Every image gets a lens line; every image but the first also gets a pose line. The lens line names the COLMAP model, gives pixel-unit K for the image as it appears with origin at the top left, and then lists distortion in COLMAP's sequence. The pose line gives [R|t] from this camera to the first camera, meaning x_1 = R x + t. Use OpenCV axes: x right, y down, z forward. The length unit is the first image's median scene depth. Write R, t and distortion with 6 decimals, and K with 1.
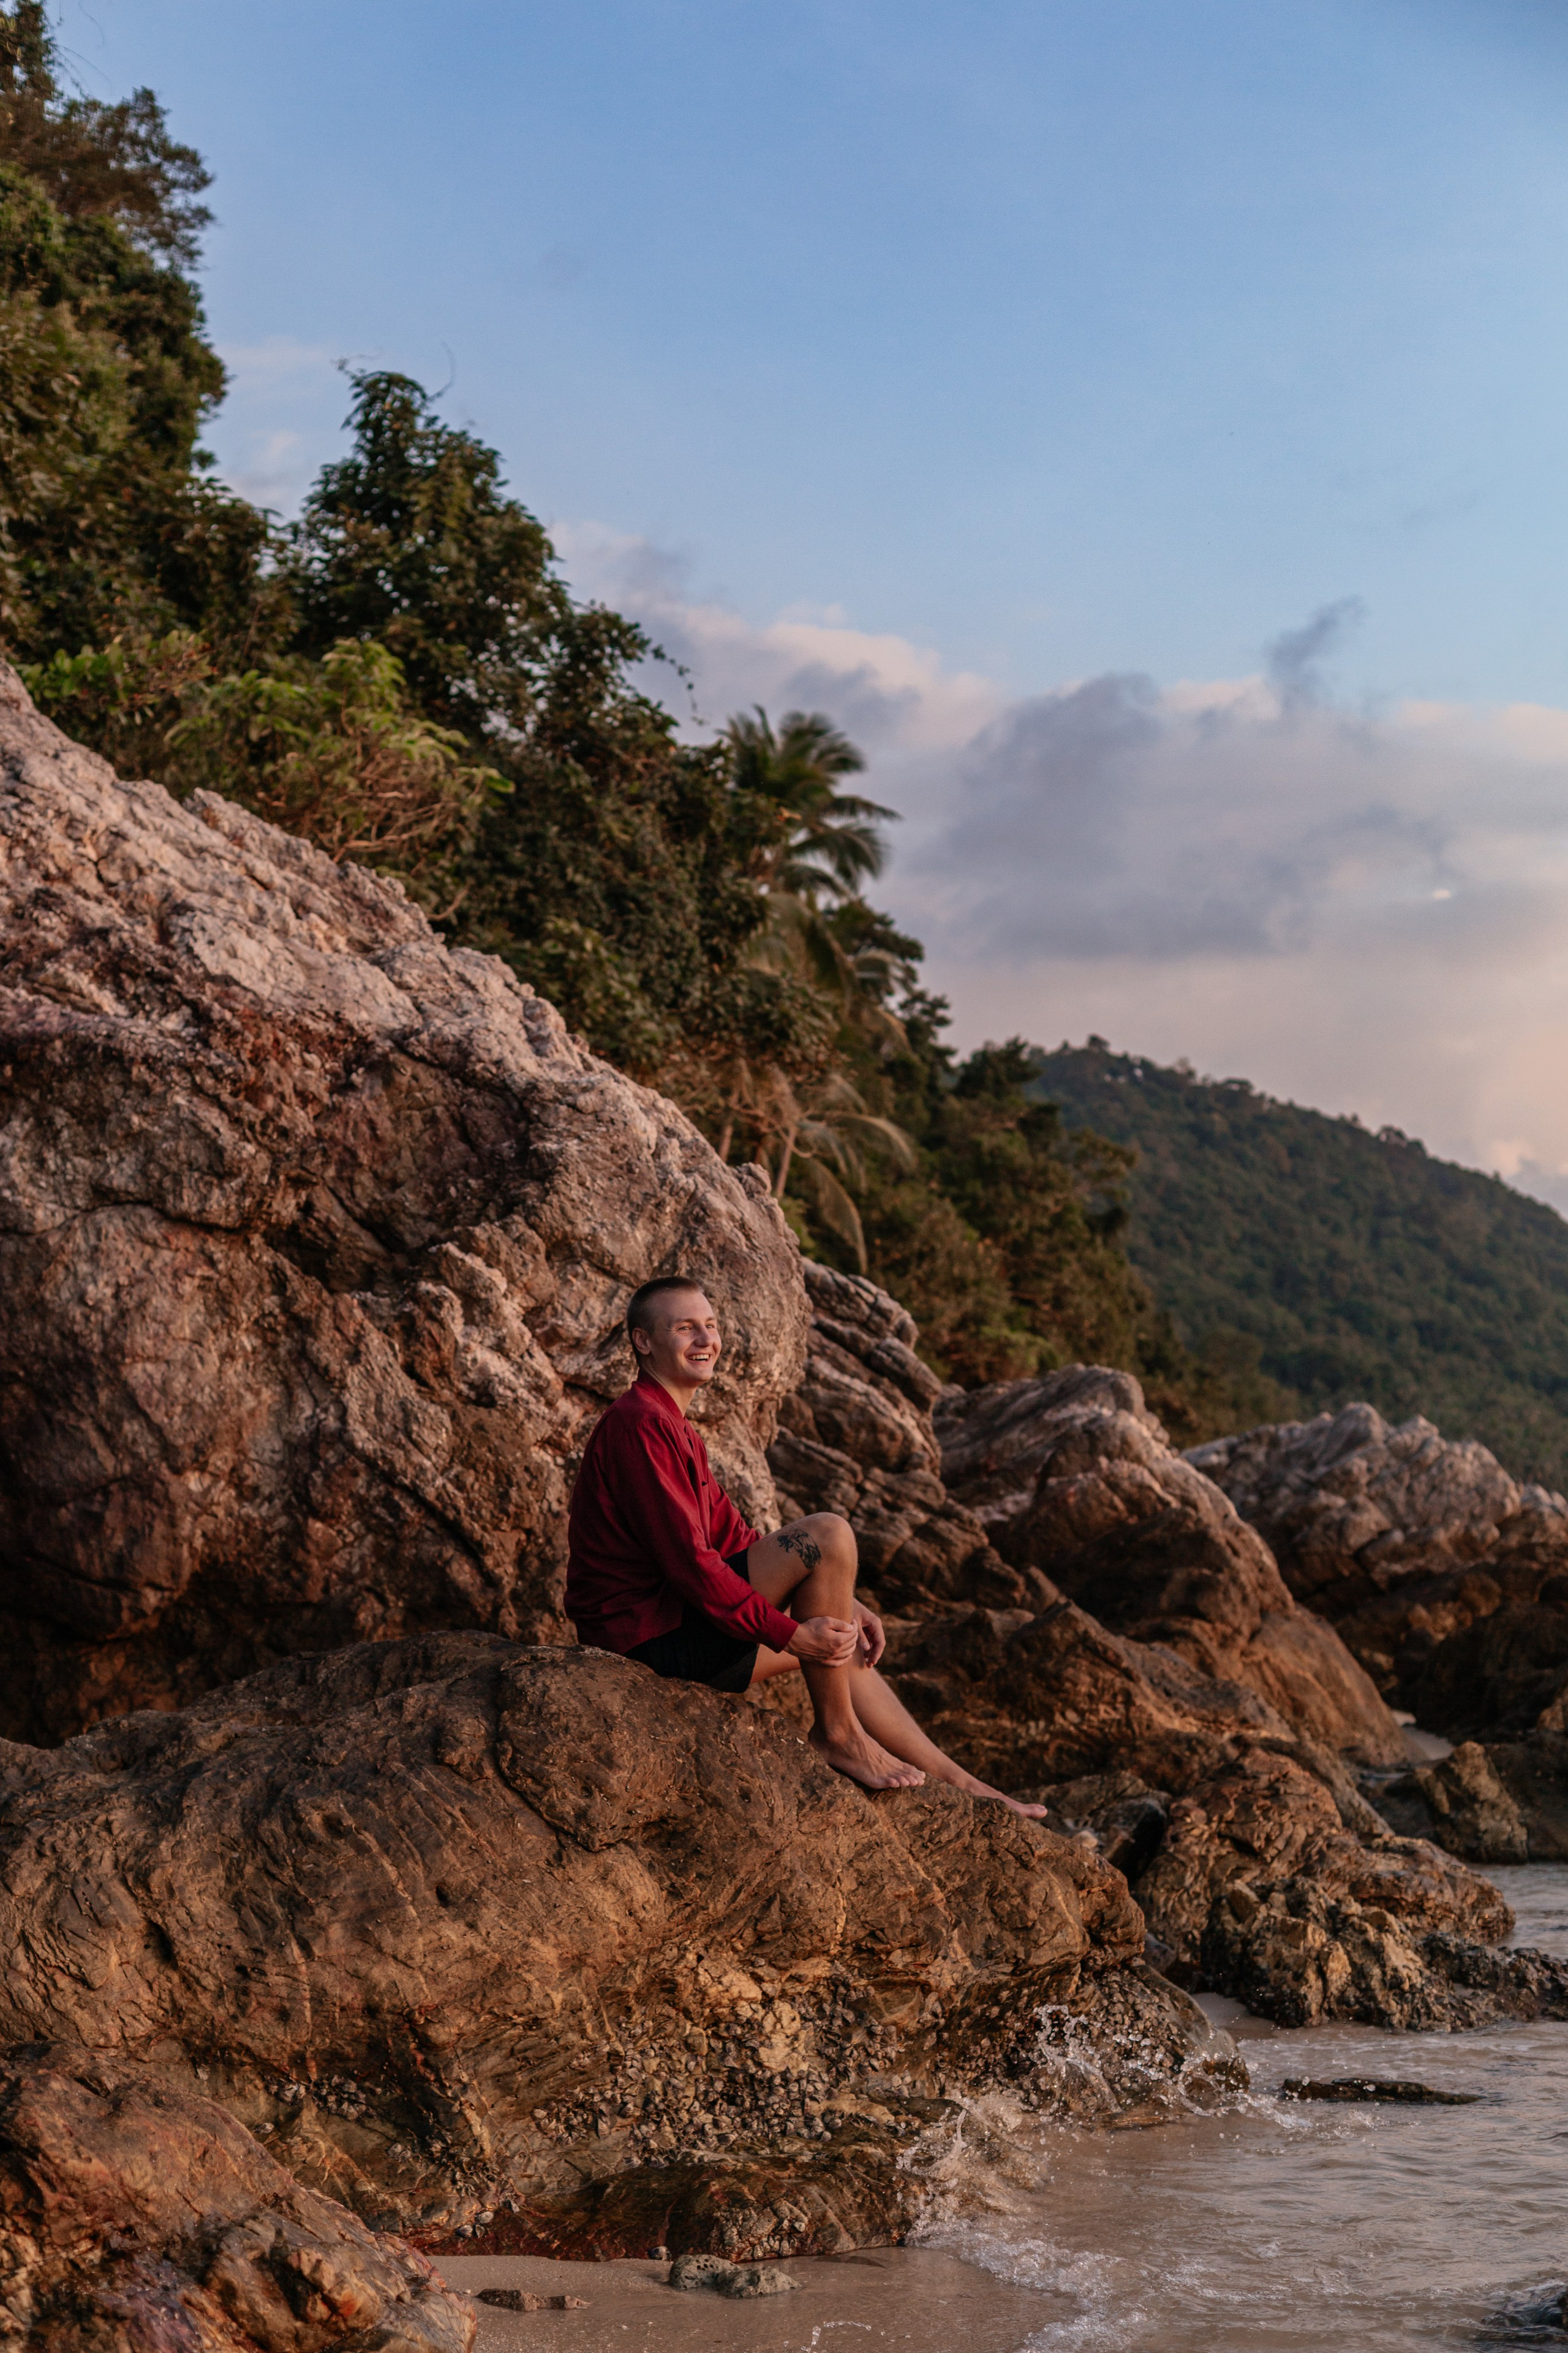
lens RADIAL K [[3642.4, 0, 721.1], [0, 3642.4, 1266.2], [0, 0, 1]] dist [-0.140154, 0.038325]
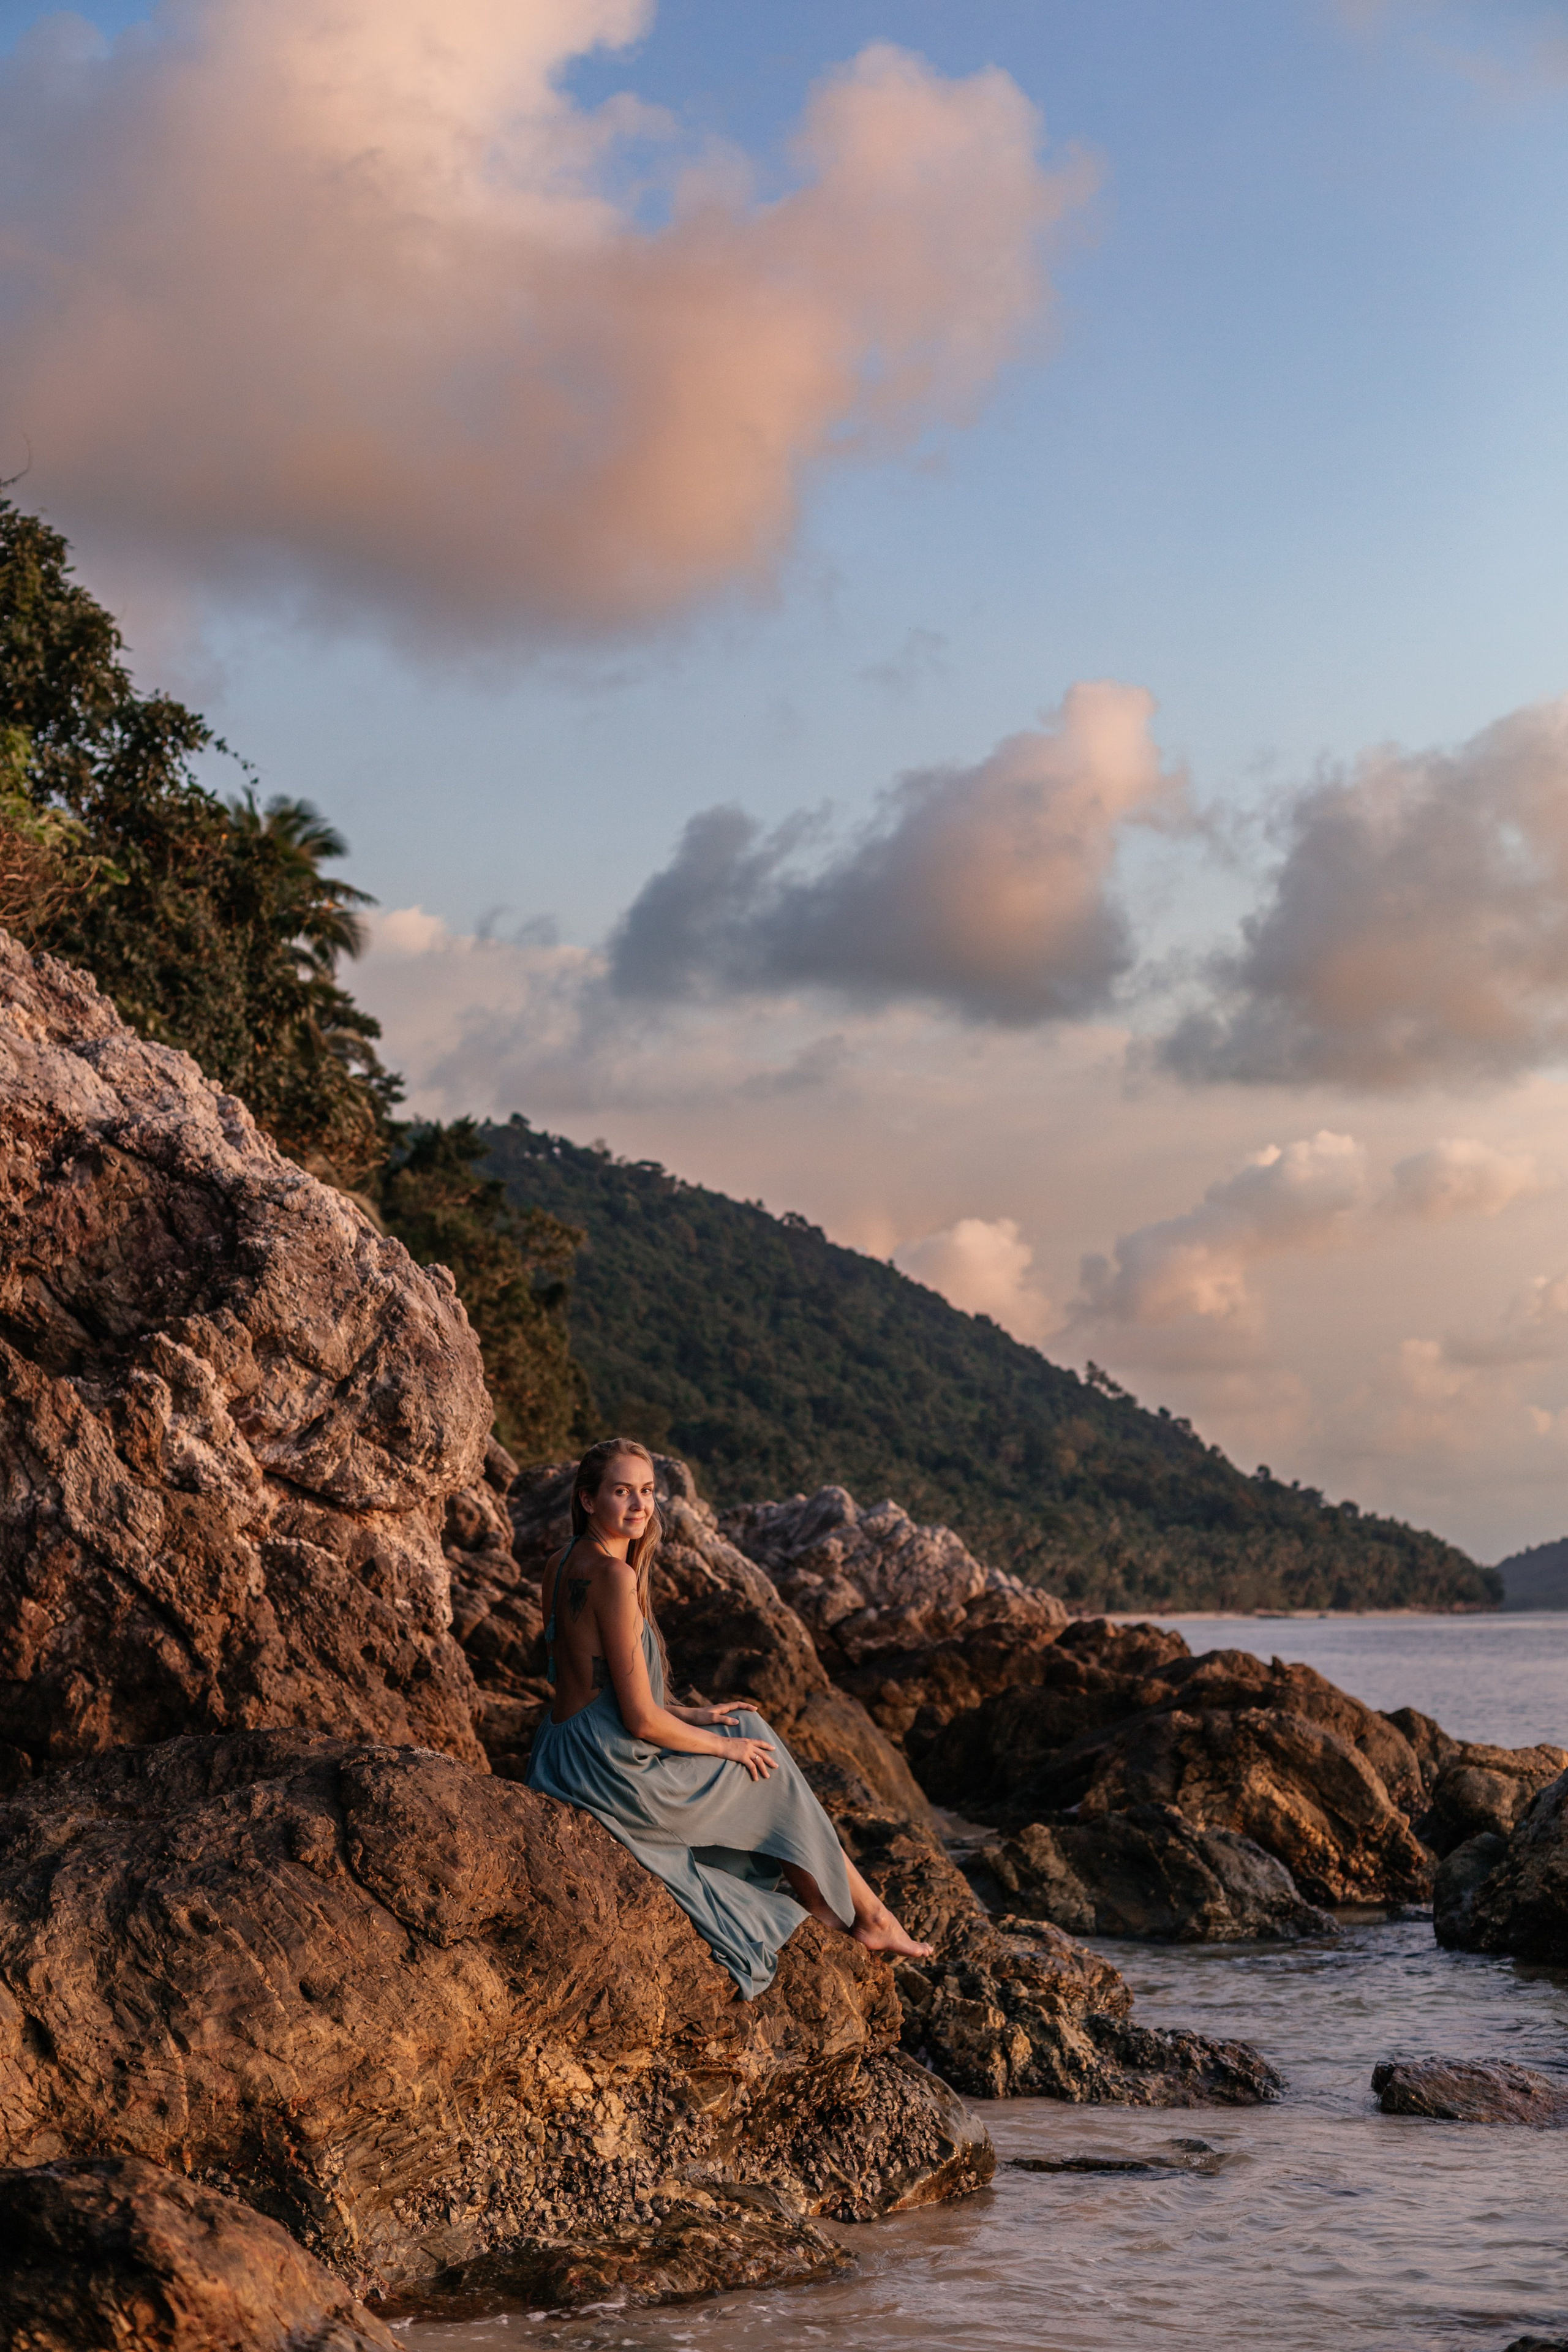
lens RADIAL K [[3496.4, 0, 773.0], [0, 3496.4, 1183.8], [0, 0, 1]] dist [-0.144188, 0.099063]
pose [[0.983226, 0.043597, 0.177105, -0.080529], [-0.036048, 0.998308, -0.045624, -0.009670], [-0.178794, 0.038474, 0.983134, -0.001645]]
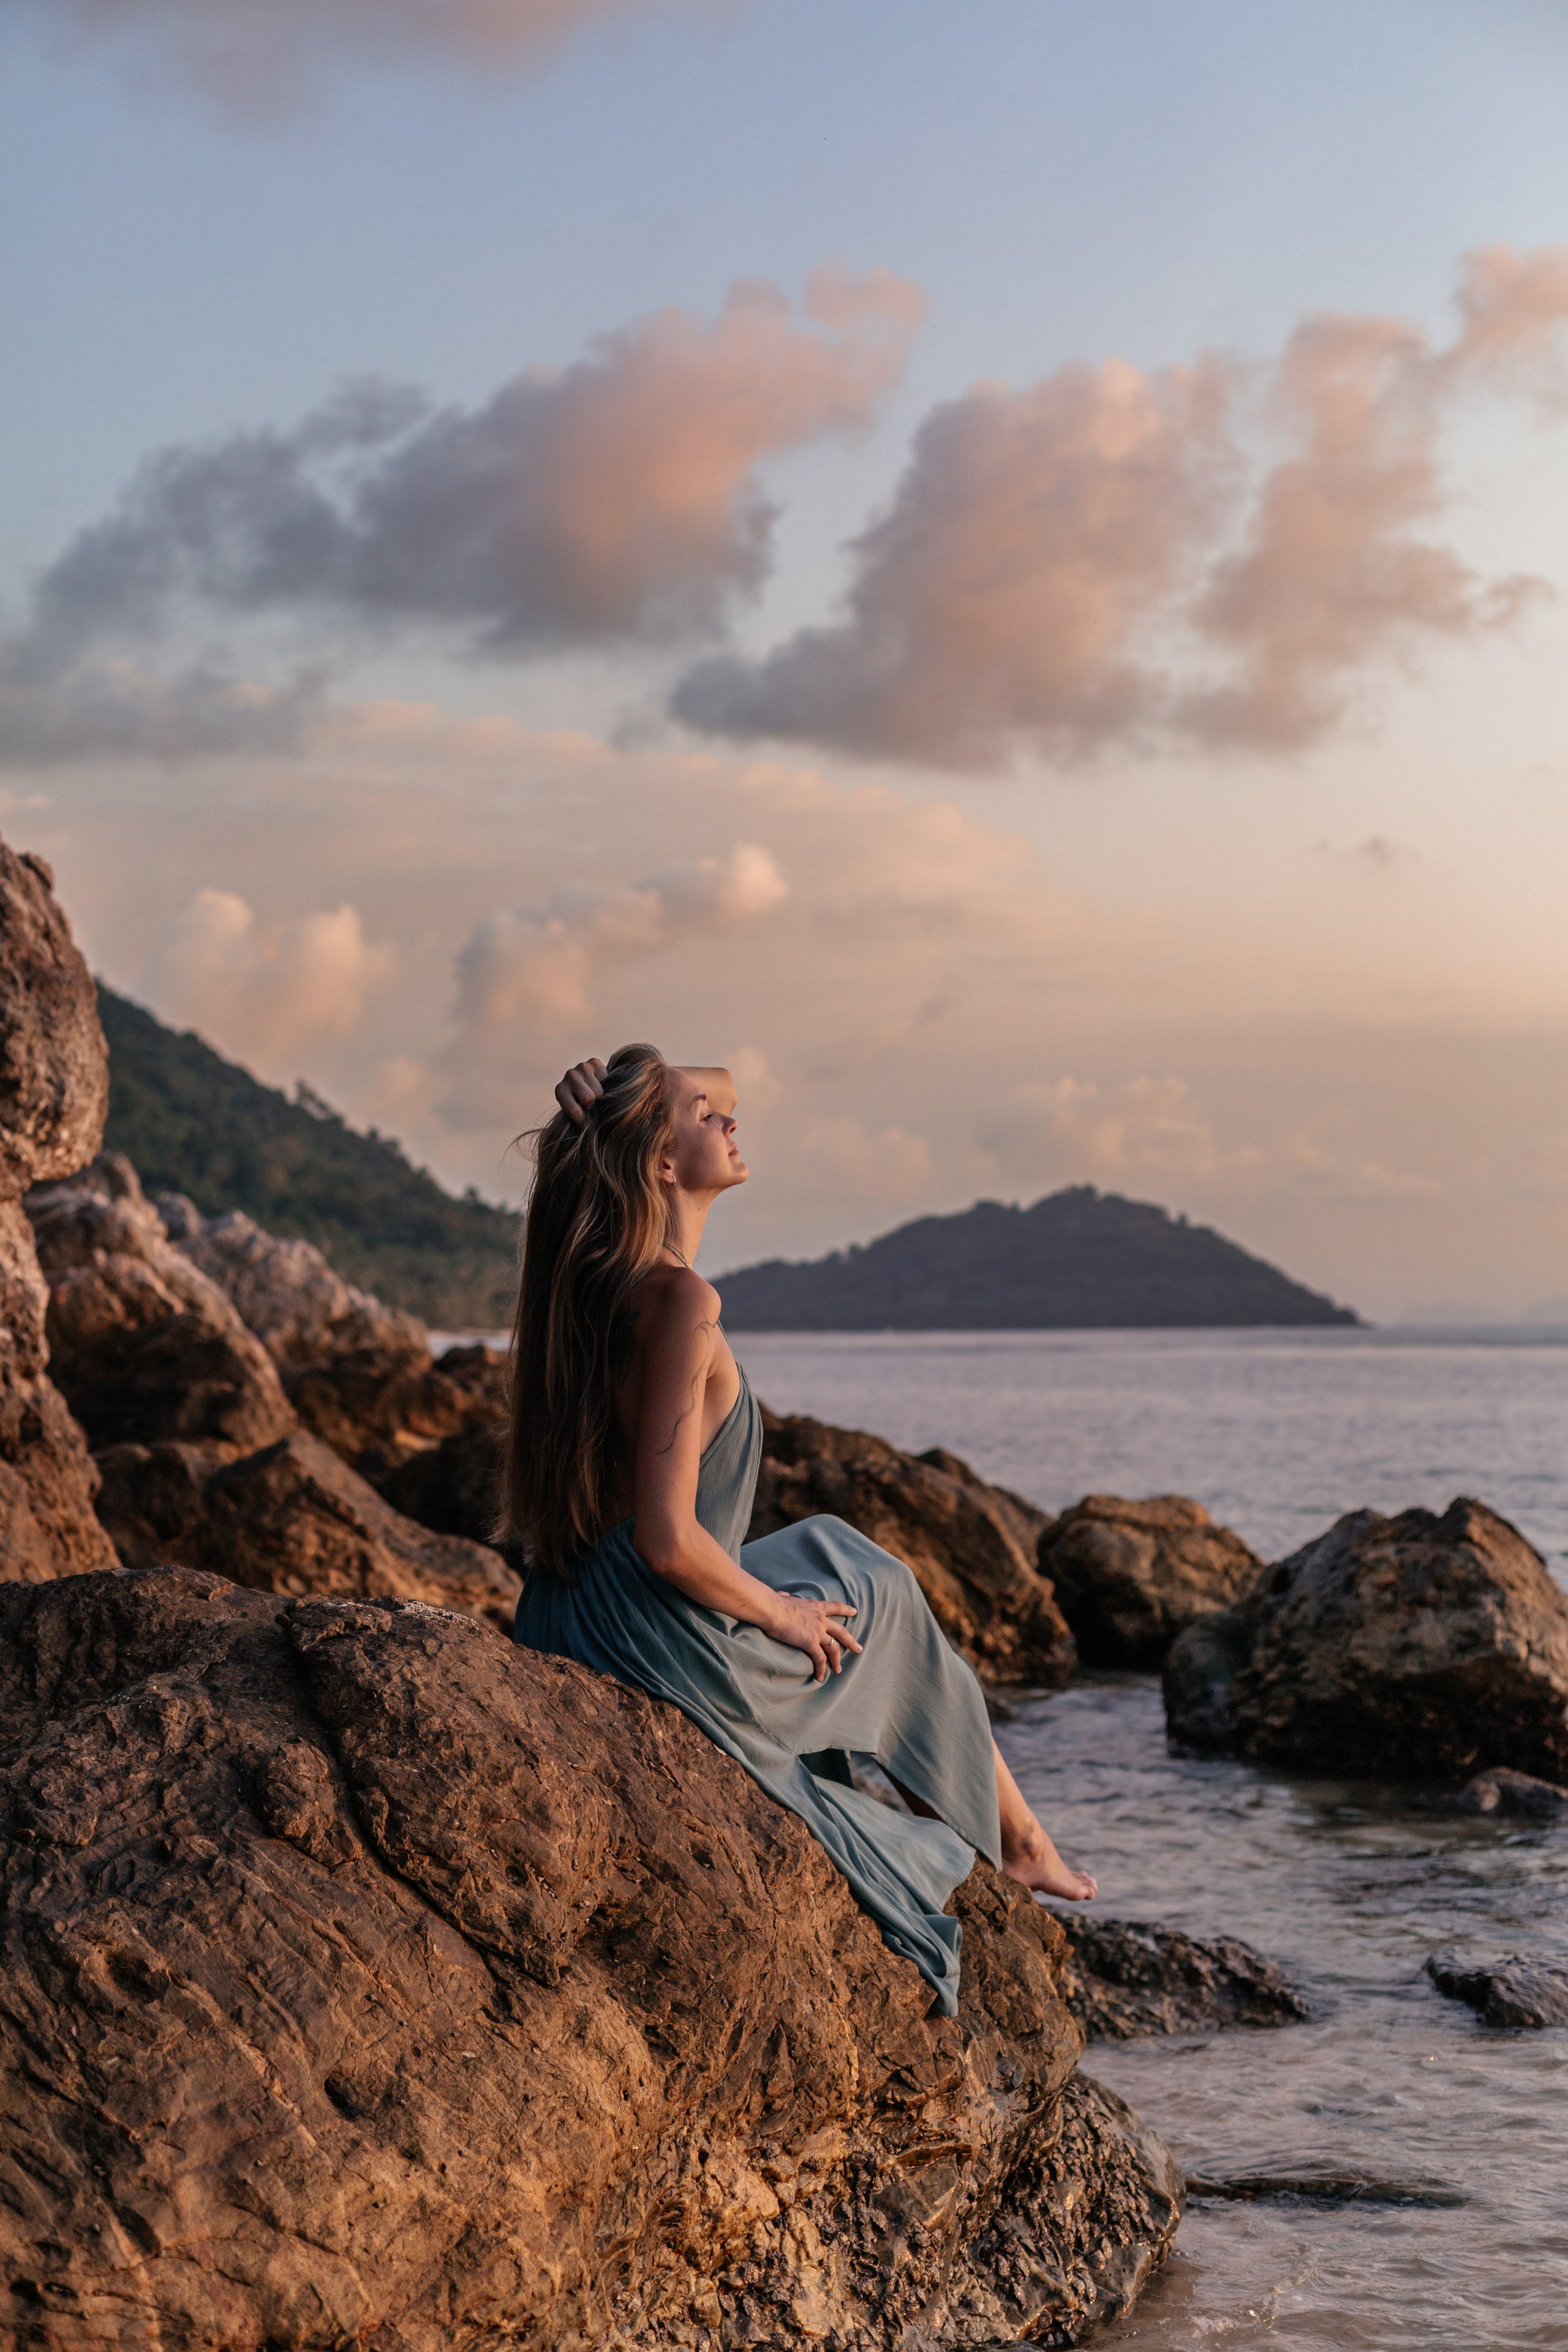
lens RADIAL K [[3496.4, 0, 773.0], [0, 3496.4, 1183.8], [0, 0, 1]] dist [-0.144188, 0.099063]
pose [[0.916568, 0.038480, 0.398023, -0.139252], [-0.052351, 0.998339, 0.024037, 0.014663], [-0.396438, -0.042869, 0.917060, 0.316194]]
